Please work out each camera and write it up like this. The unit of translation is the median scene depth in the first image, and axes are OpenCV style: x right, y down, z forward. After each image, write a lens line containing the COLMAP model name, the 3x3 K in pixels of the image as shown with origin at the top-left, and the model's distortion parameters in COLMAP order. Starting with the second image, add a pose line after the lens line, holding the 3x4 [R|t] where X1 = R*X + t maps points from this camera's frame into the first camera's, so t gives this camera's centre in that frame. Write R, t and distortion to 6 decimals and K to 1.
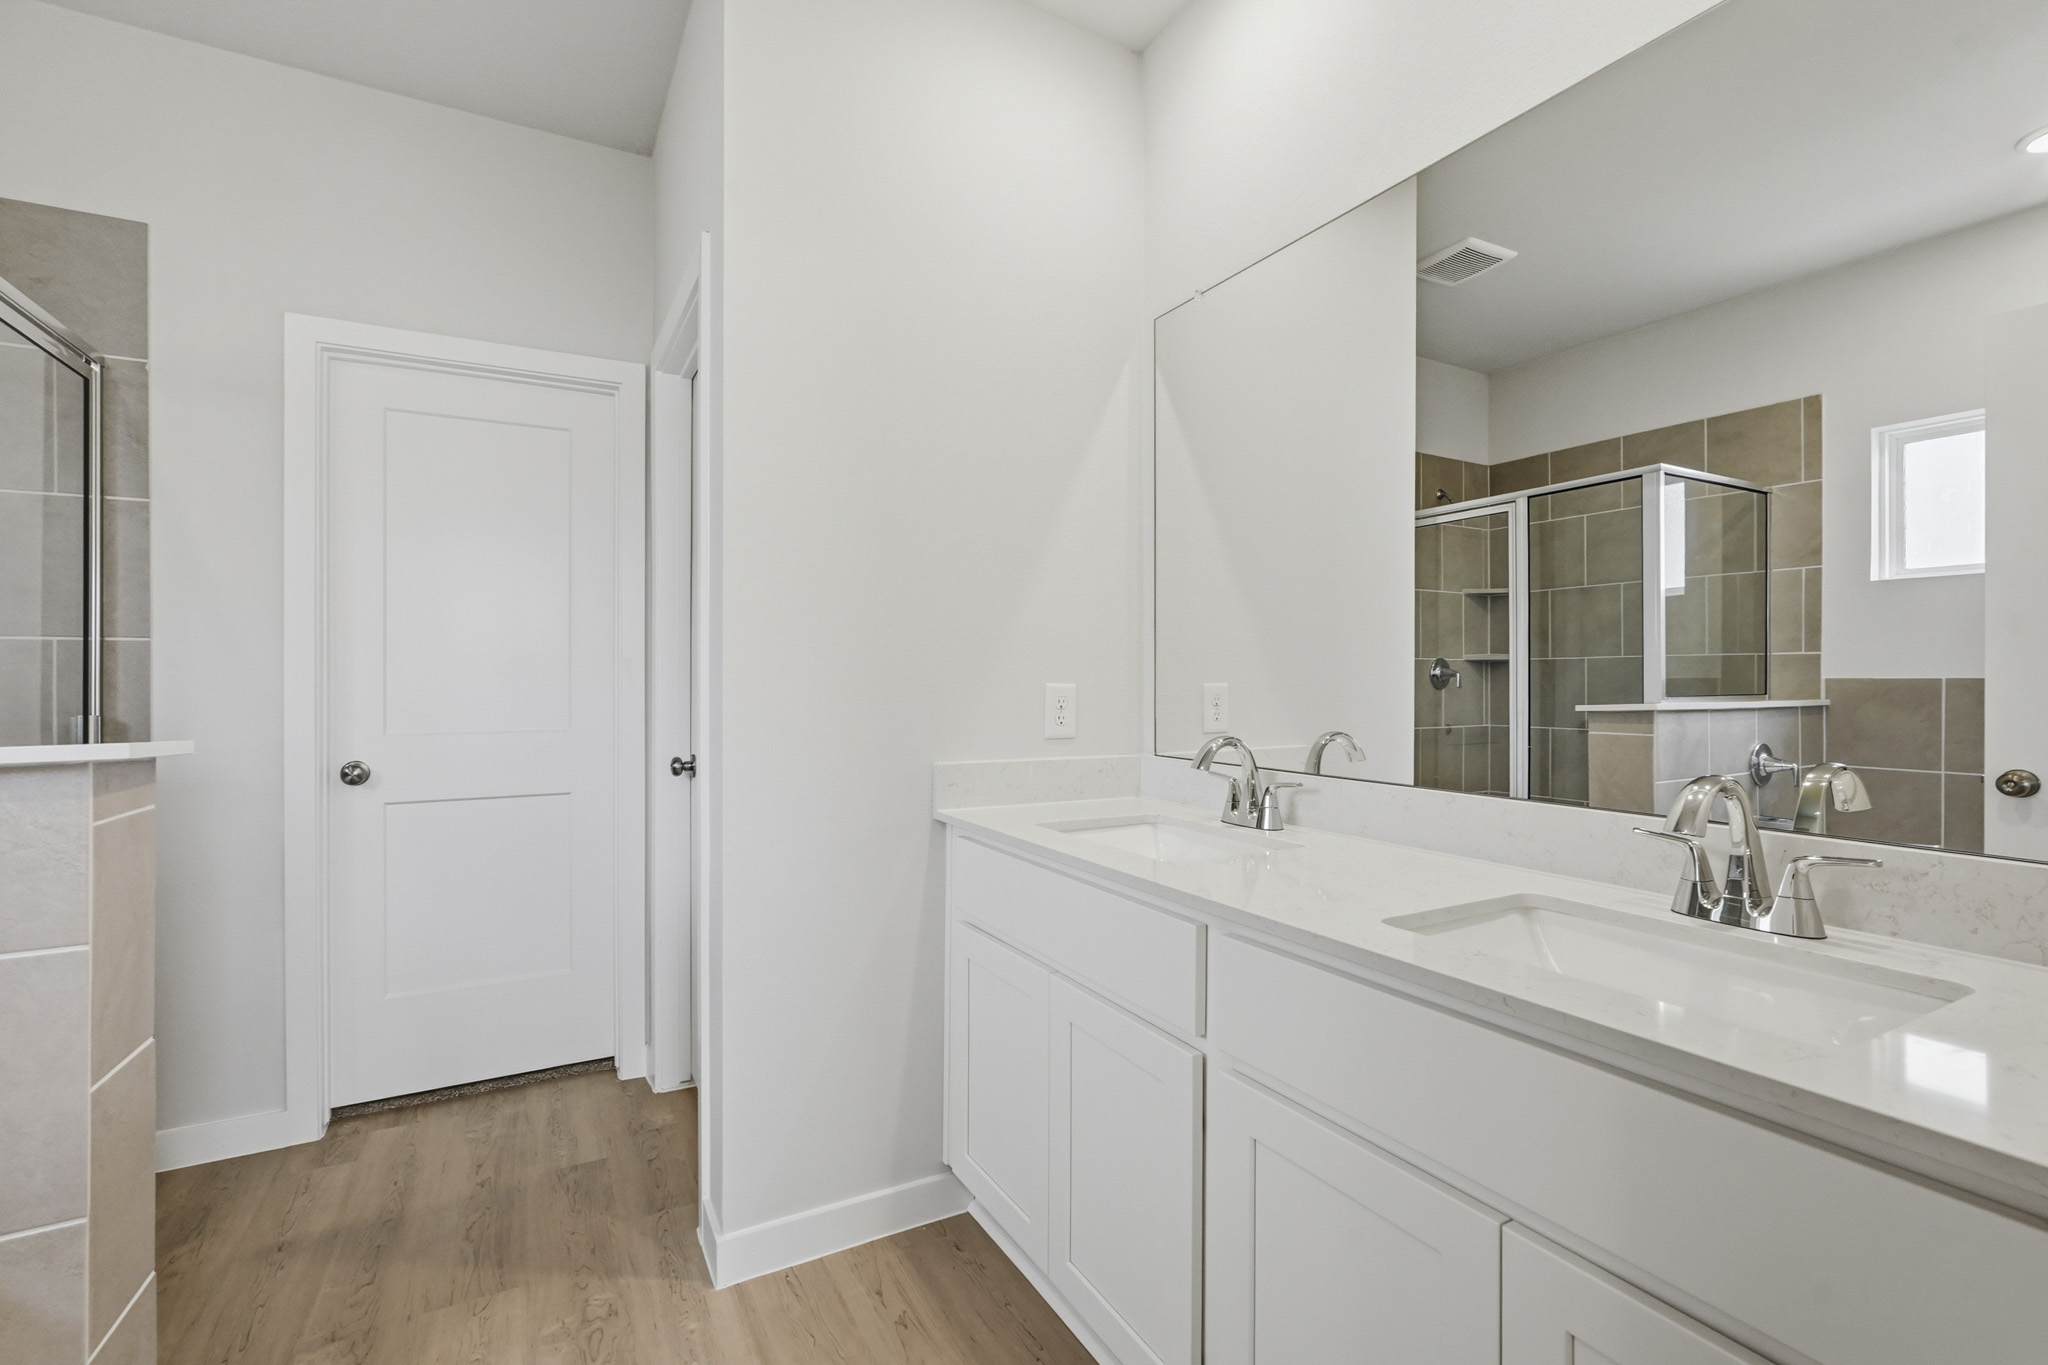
lens RADIAL K [[912.5, 0, 1026.3], [0, 912.5, 676.8], [0, 0, 1]] dist [-0.023451, 0.012043]
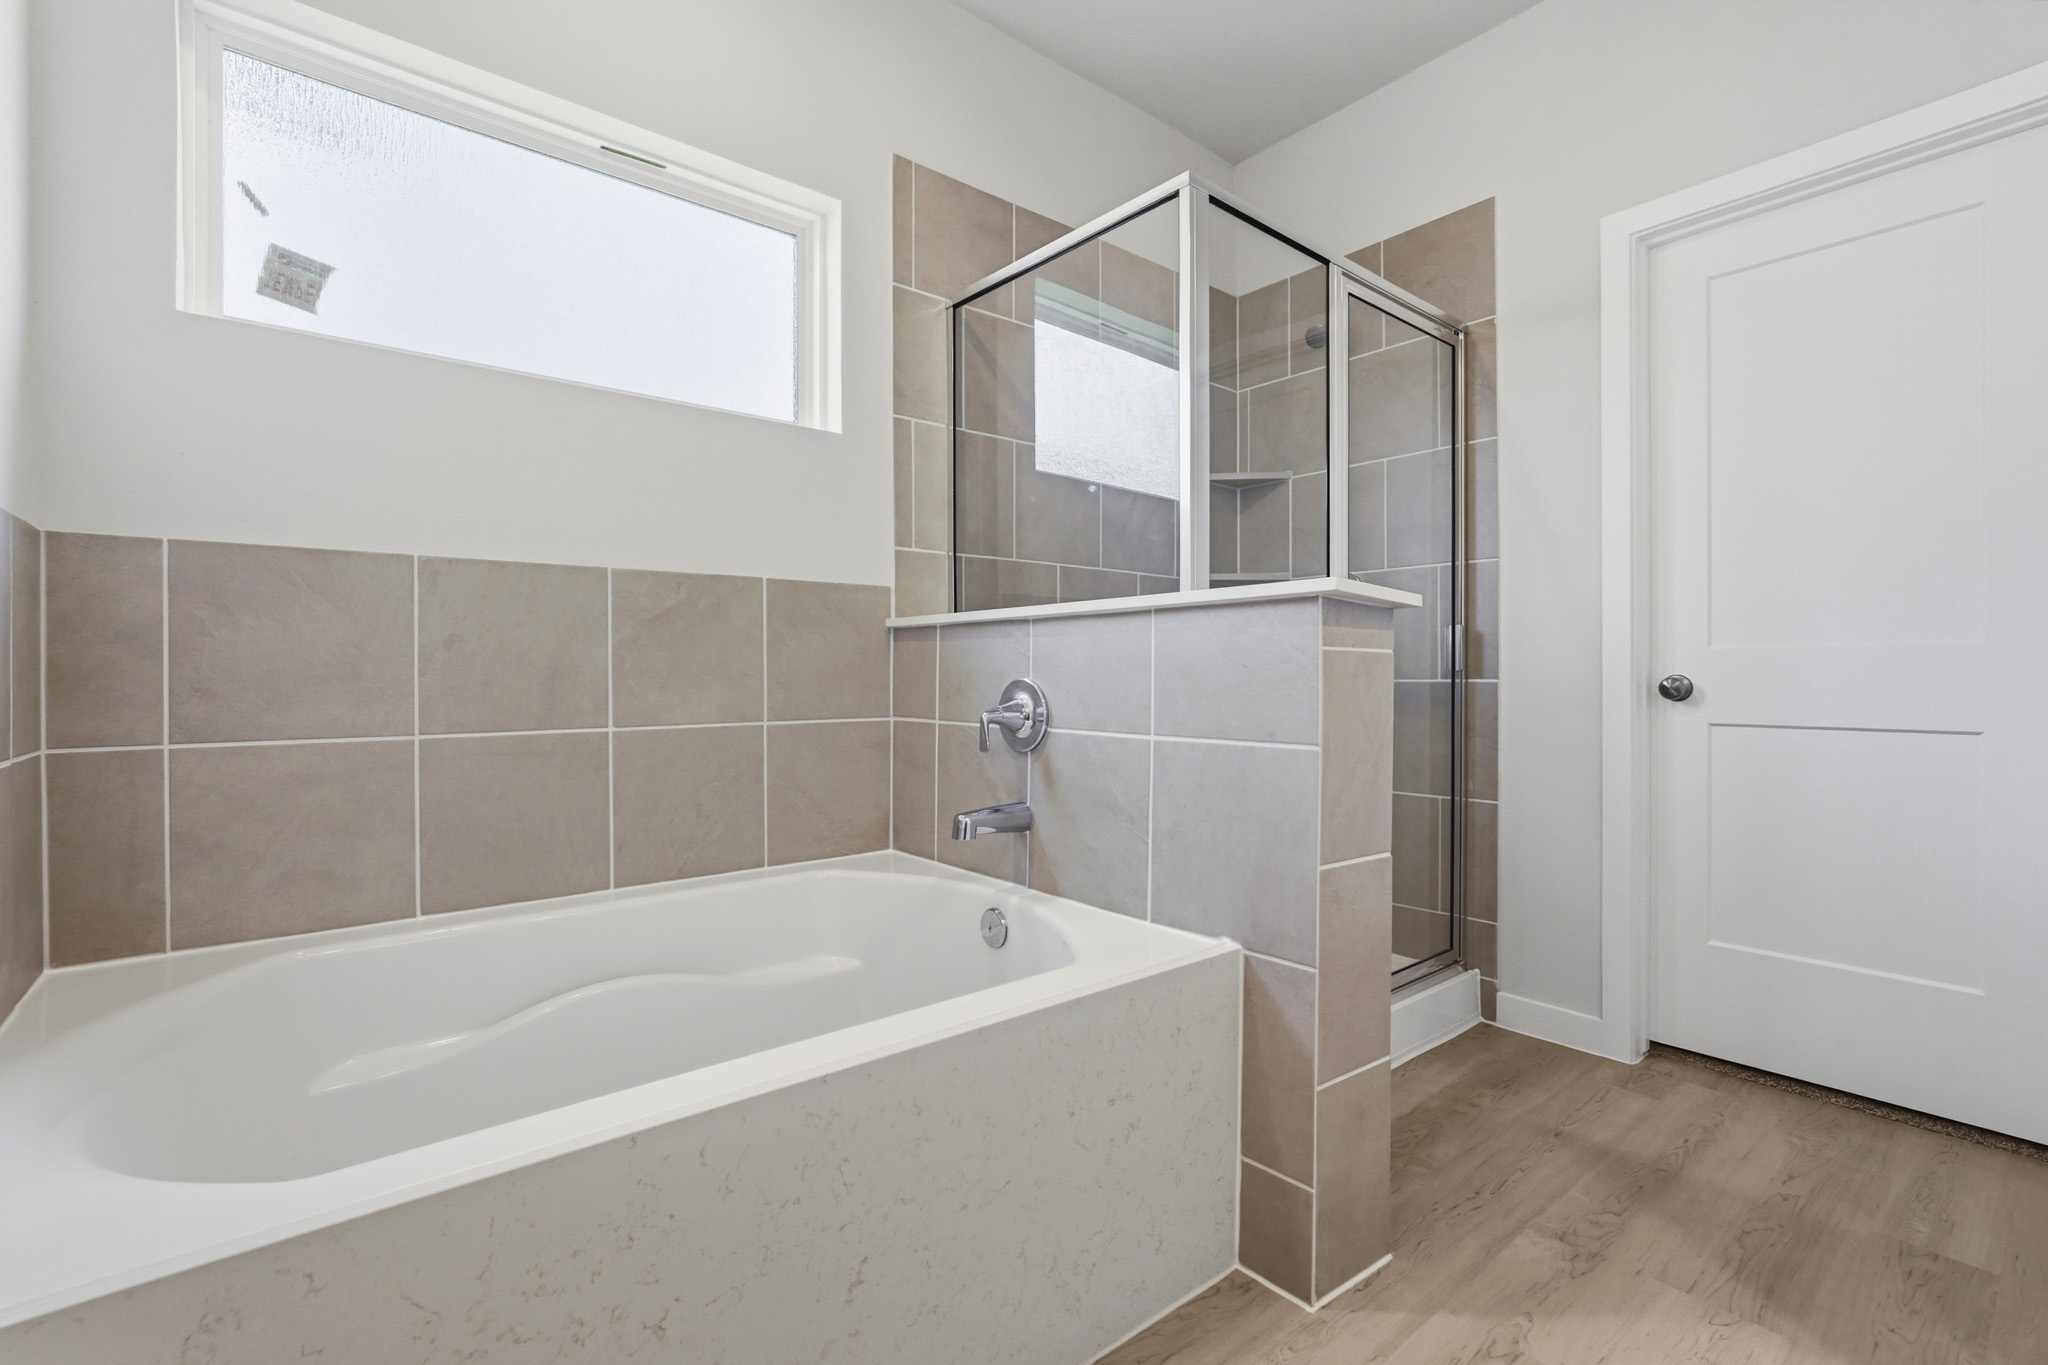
lens RADIAL K [[912.5, 0, 1026.3], [0, 912.5, 676.8], [0, 0, 1]] dist [-0.023451, 0.012043]
pose [[0.179999, 0.000909, -0.983666, 0.051996], [0.000653, 0.999999, 0.001043, 0.109650], [0.983667, -0.000830, 0.179998, 0.213700]]
